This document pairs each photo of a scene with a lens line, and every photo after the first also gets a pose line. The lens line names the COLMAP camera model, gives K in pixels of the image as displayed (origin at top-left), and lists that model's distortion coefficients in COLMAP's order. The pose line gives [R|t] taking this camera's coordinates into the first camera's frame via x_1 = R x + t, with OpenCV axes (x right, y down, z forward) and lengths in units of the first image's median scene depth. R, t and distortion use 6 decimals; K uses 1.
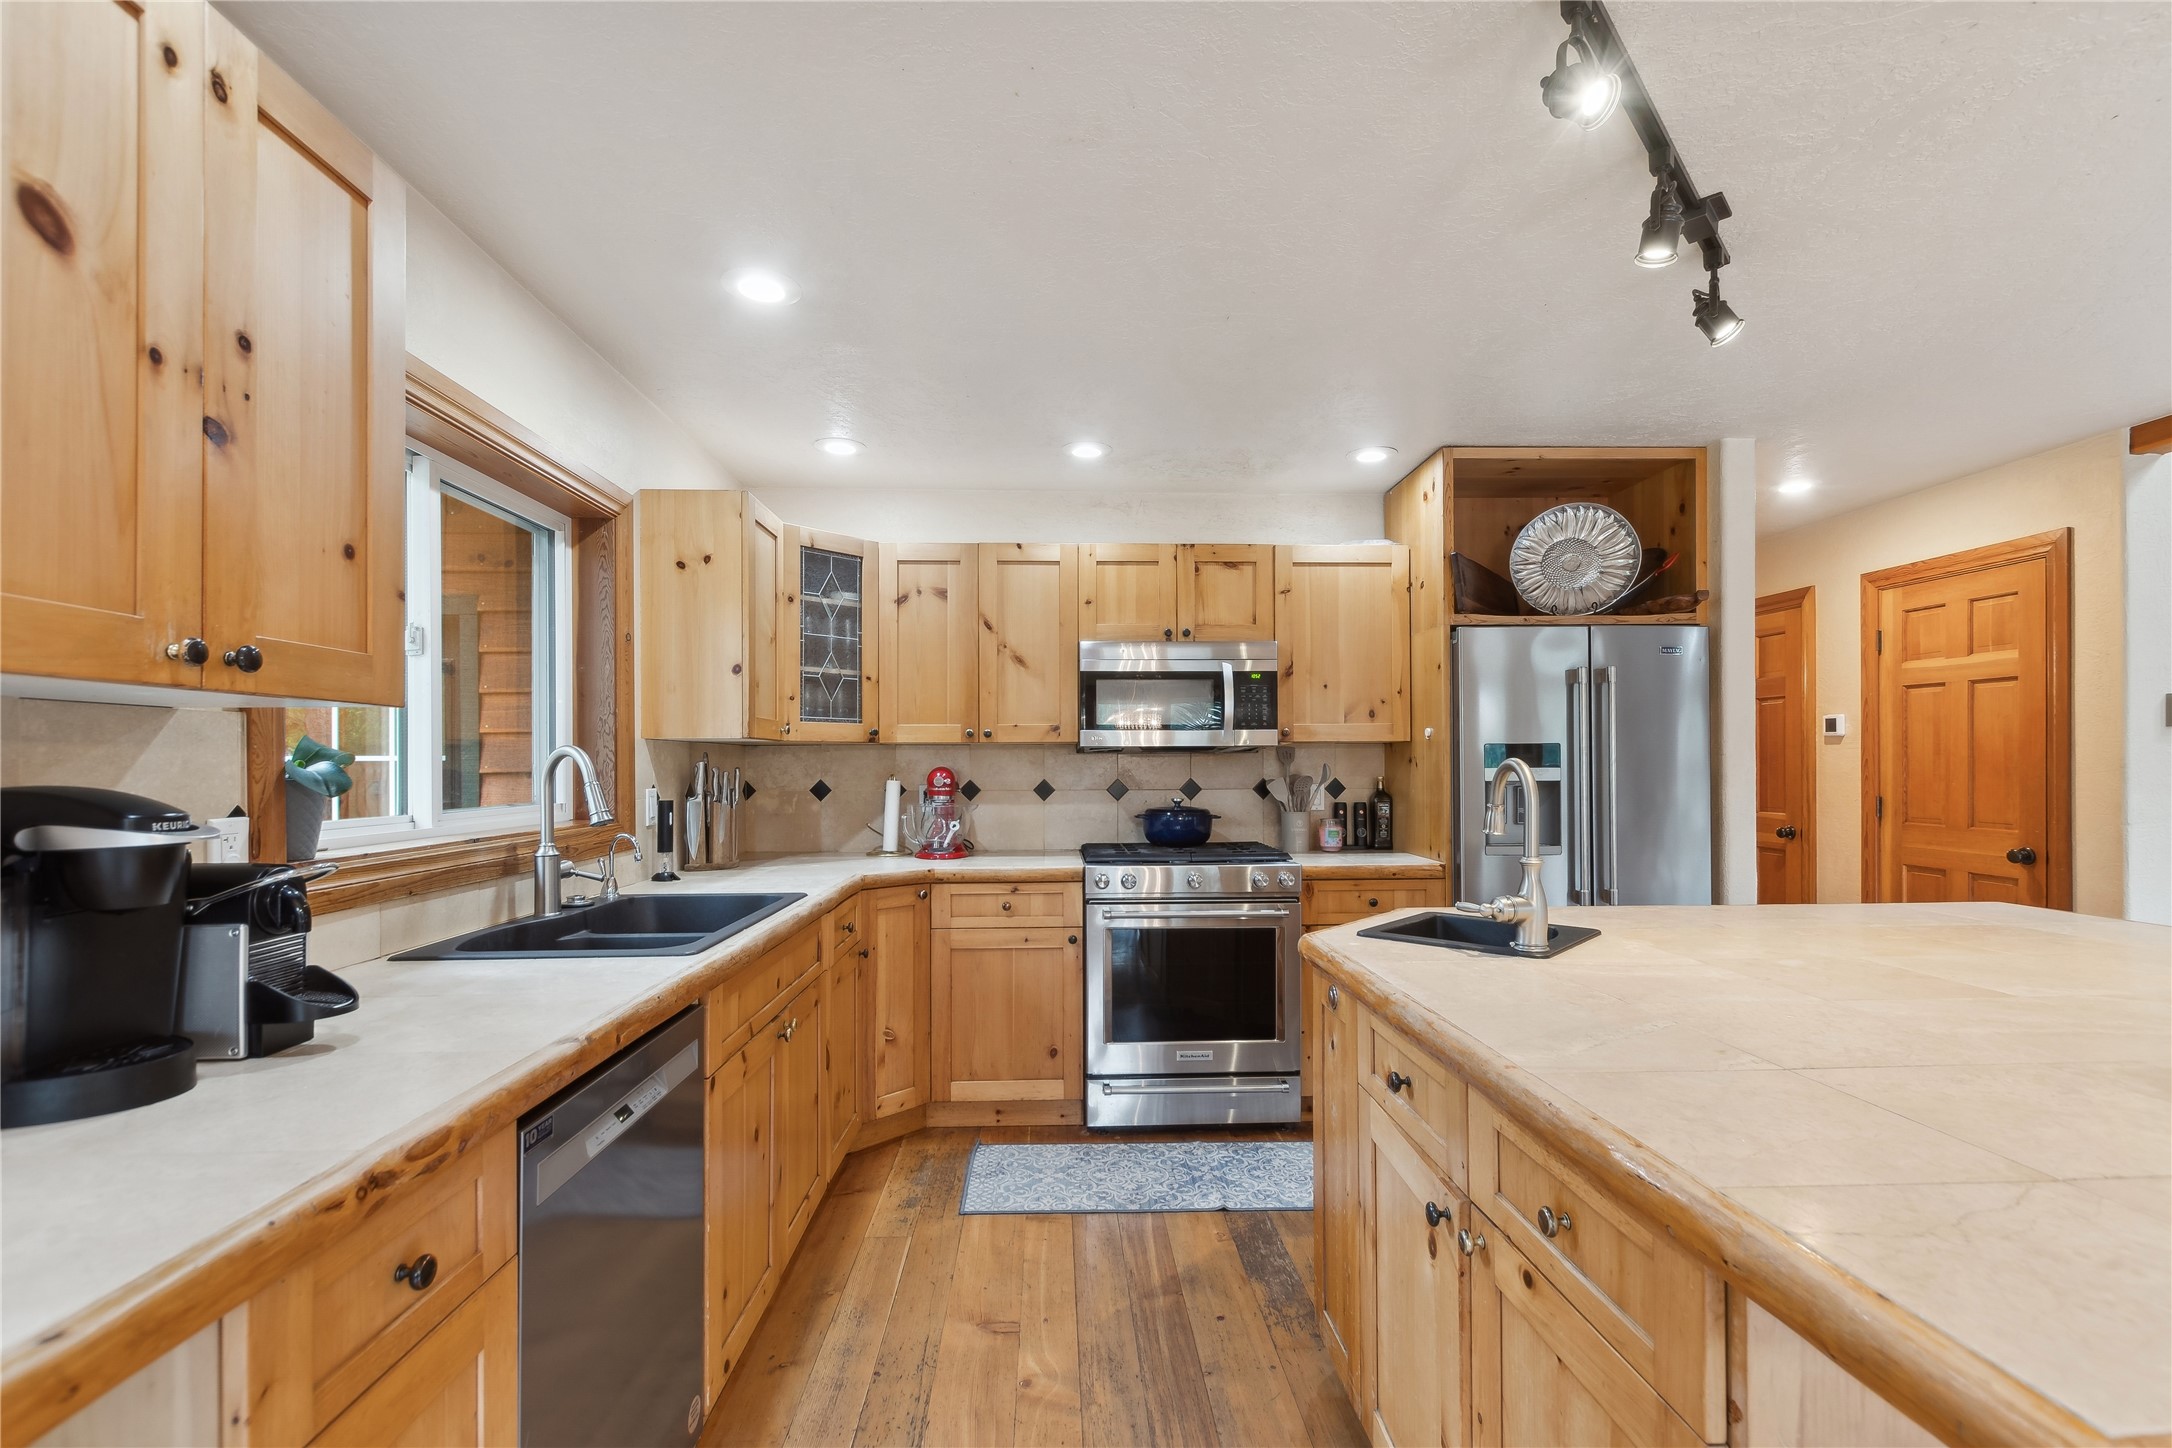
lens RADIAL K [[949.0, 0, 1026.2], [0, 949.0, 746.9], [0, 0, 1]] dist [0.008309, -0.003169]
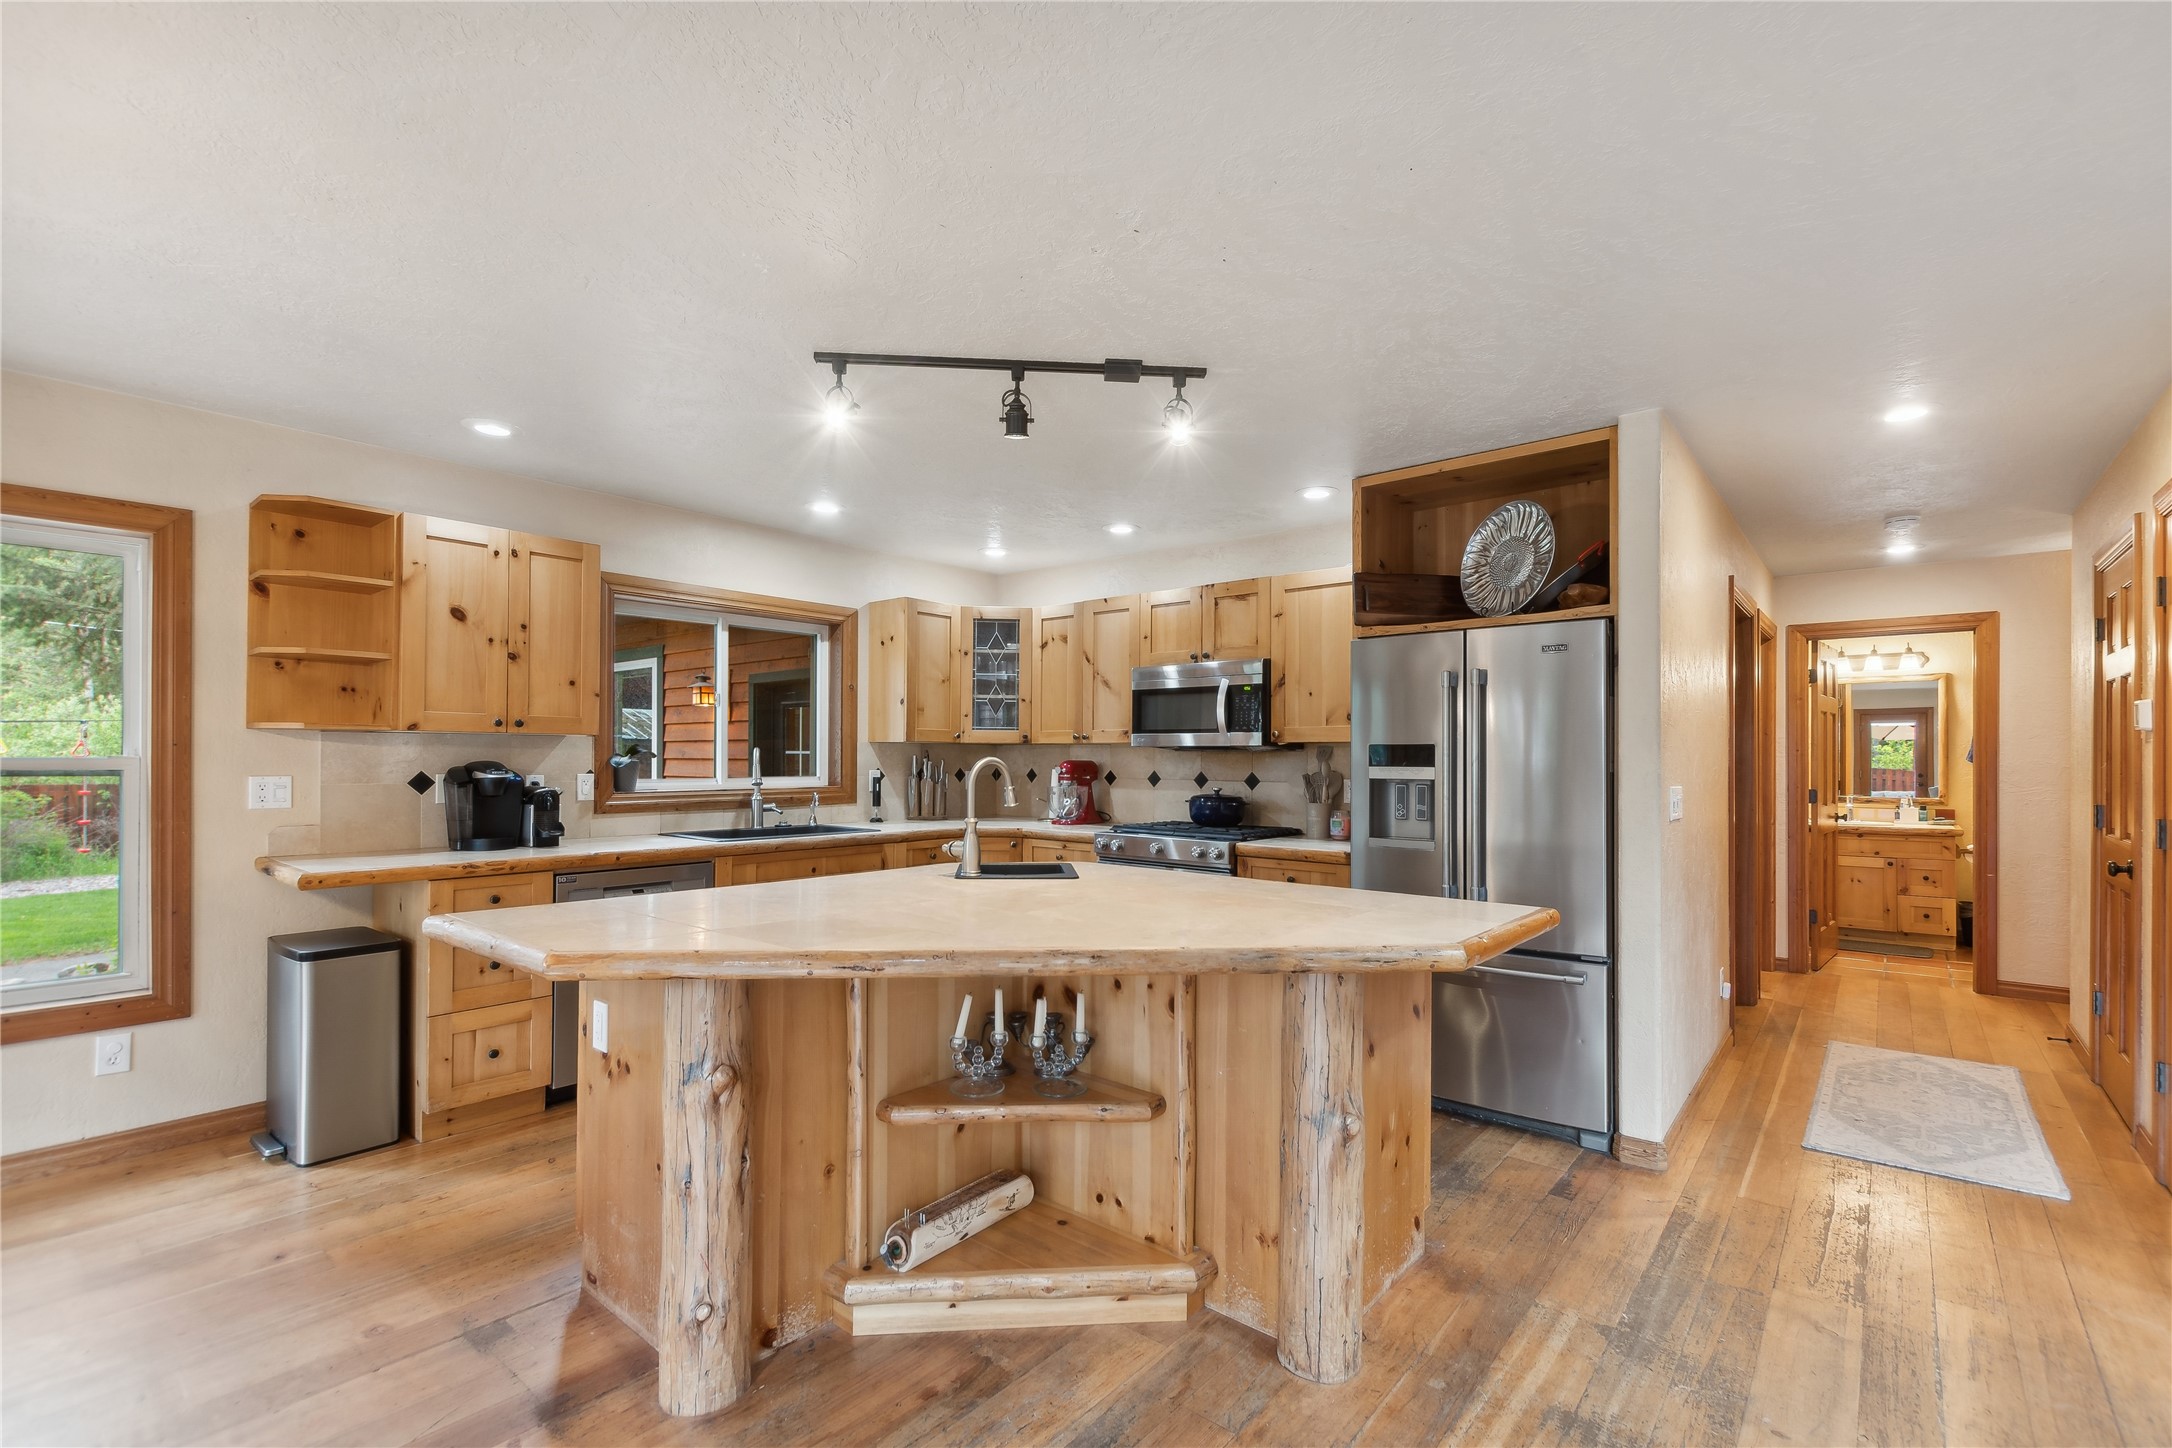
lens RADIAL K [[949.0, 0, 1092.0], [0, 949.0, 742.6], [0, 0, 1]] dist [0.008309, -0.003169]
pose [[0.732197, -0.000840, -0.681092, 0.931824], [0.003129, 0.999993, 0.002130, -0.008607], [0.681085, -0.003690, 0.732195, -0.022061]]
